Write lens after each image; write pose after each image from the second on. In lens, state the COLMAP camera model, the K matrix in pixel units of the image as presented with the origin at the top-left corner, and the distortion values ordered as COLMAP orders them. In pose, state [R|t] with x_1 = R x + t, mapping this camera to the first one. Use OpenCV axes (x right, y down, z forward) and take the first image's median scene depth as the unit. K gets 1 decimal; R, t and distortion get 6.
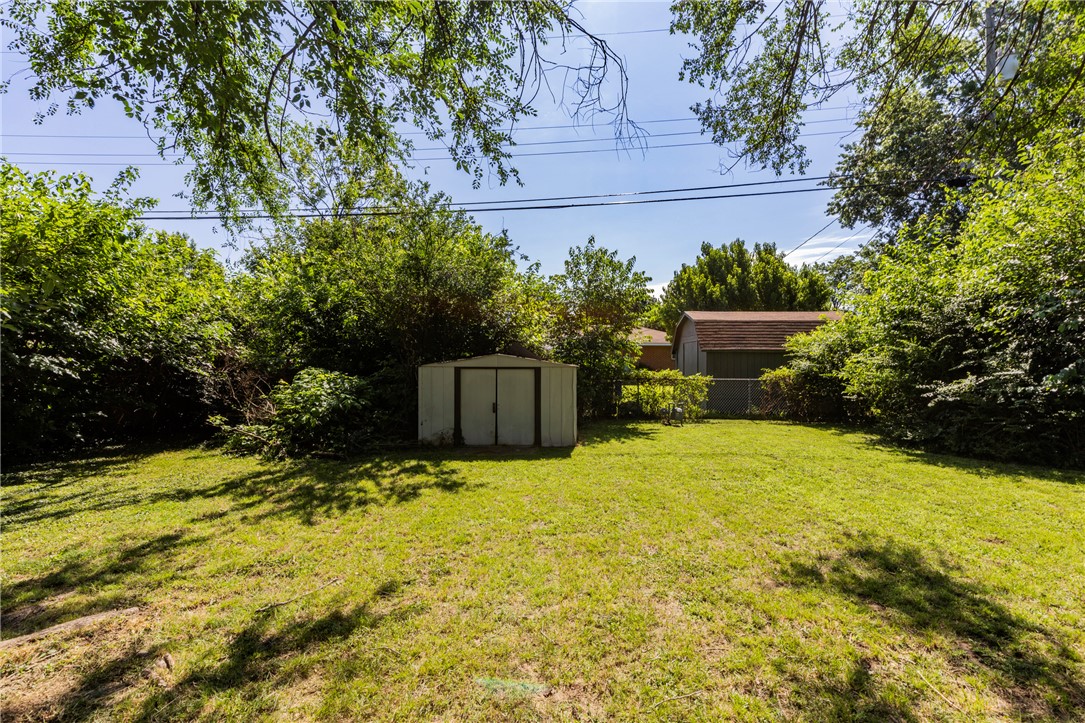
lens RADIAL K [[491.3, 0, 553.7], [0, 491.3, 361.1], [0, 0, 1]] dist [0.015088, -0.000339]
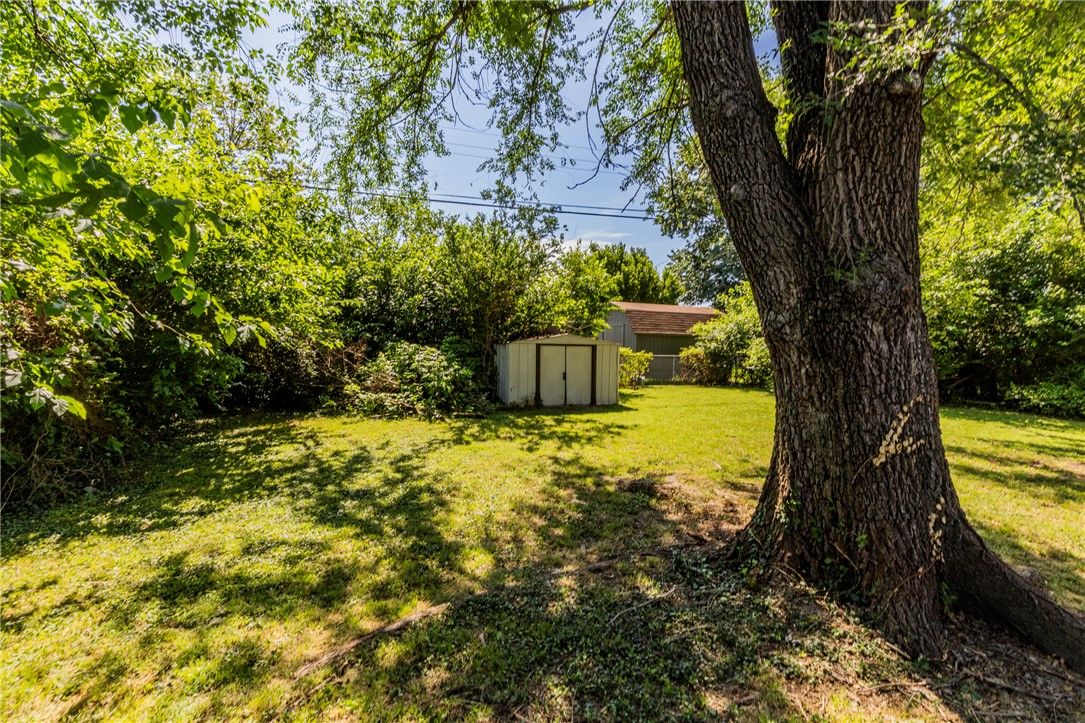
lens RADIAL K [[491.3, 0, 553.7], [0, 491.3, 361.1], [0, 0, 1]] dist [0.015088, -0.000339]
pose [[0.917172, -0.002393, 0.398484, -0.443710], [-0.013307, 0.999240, 0.036630, 0.006449], [-0.398269, -0.038898, 0.916443, -0.100449]]
